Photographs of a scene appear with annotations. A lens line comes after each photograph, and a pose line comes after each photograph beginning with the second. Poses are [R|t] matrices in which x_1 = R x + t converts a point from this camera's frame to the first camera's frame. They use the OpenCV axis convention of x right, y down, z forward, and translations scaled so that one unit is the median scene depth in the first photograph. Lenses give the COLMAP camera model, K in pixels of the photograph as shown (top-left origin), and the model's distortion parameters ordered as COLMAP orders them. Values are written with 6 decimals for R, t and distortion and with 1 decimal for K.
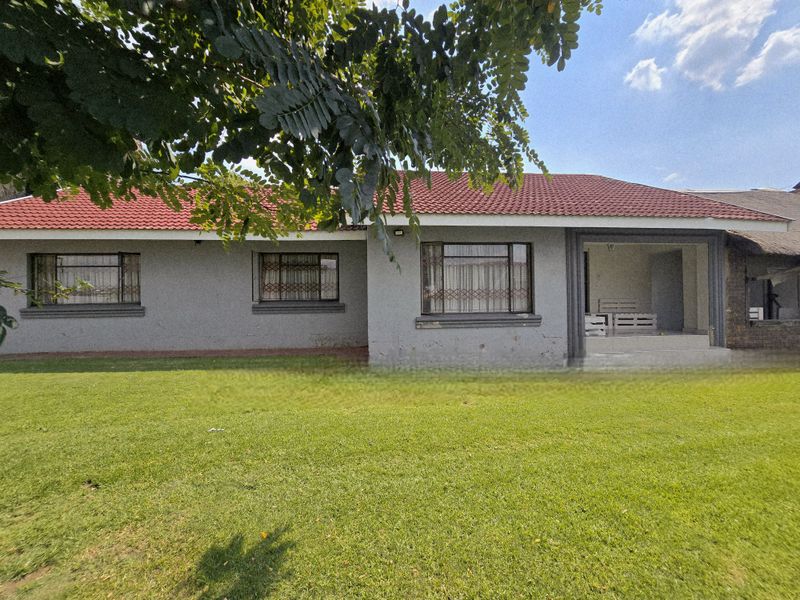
lens RADIAL K [[322.8, 0, 399.2], [0, 322.8, 297.5], [0, 0, 1]] dist [-0.002732, 0.000064]
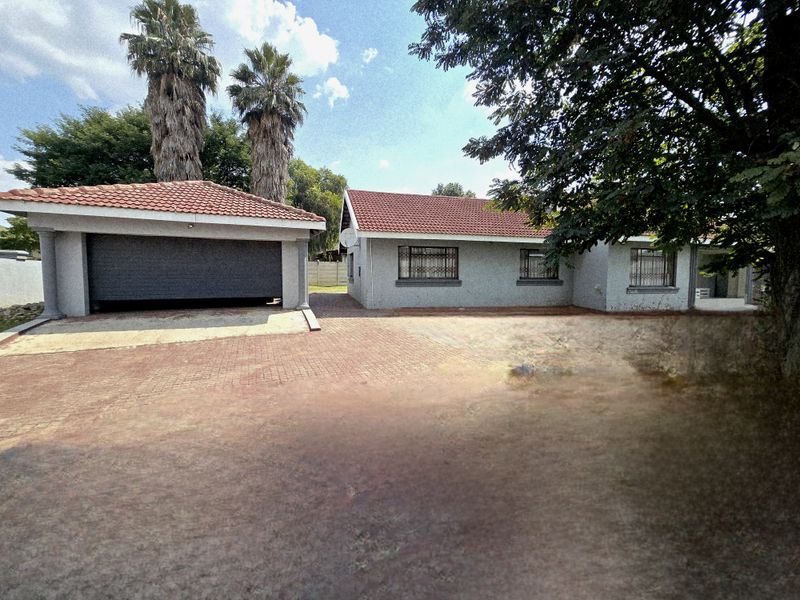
lens RADIAL K [[322.8, 0, 398.3], [0, 322.8, 298.5], [0, 0, 1]] dist [-0.002732, 0.000064]
pose [[0.990755, 0.004835, 0.135578, -1.341211], [-0.013838, 0.997754, 0.065543, 0.017885], [-0.134957, -0.066813, 0.988596, -0.626025]]
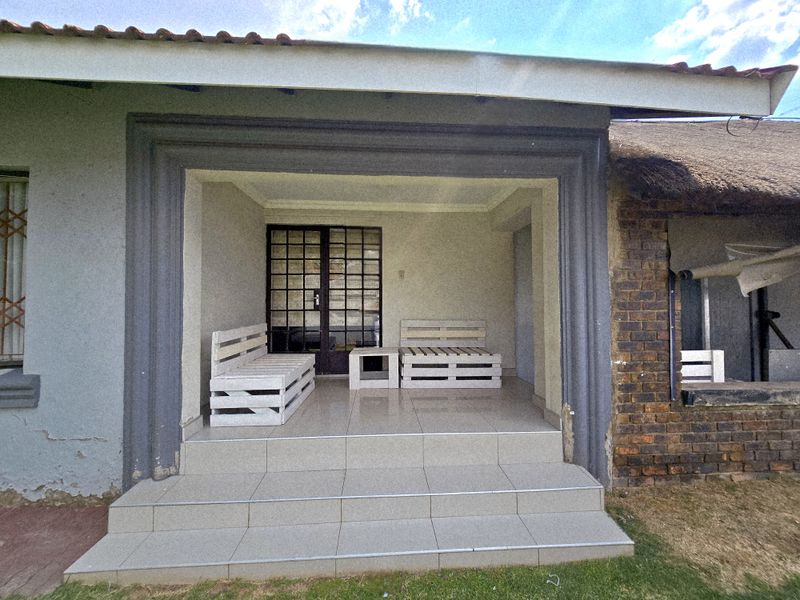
lens RADIAL K [[322.8, 0, 401.6], [0, 322.8, 298.9], [0, 0, 1]] dist [-0.002732, 0.000064]
pose [[0.999657, 0.007157, -0.025206, 0.770891], [-0.007724, 0.999718, -0.022456, -0.020068], [0.025039, 0.022643, 0.999430, 0.615742]]
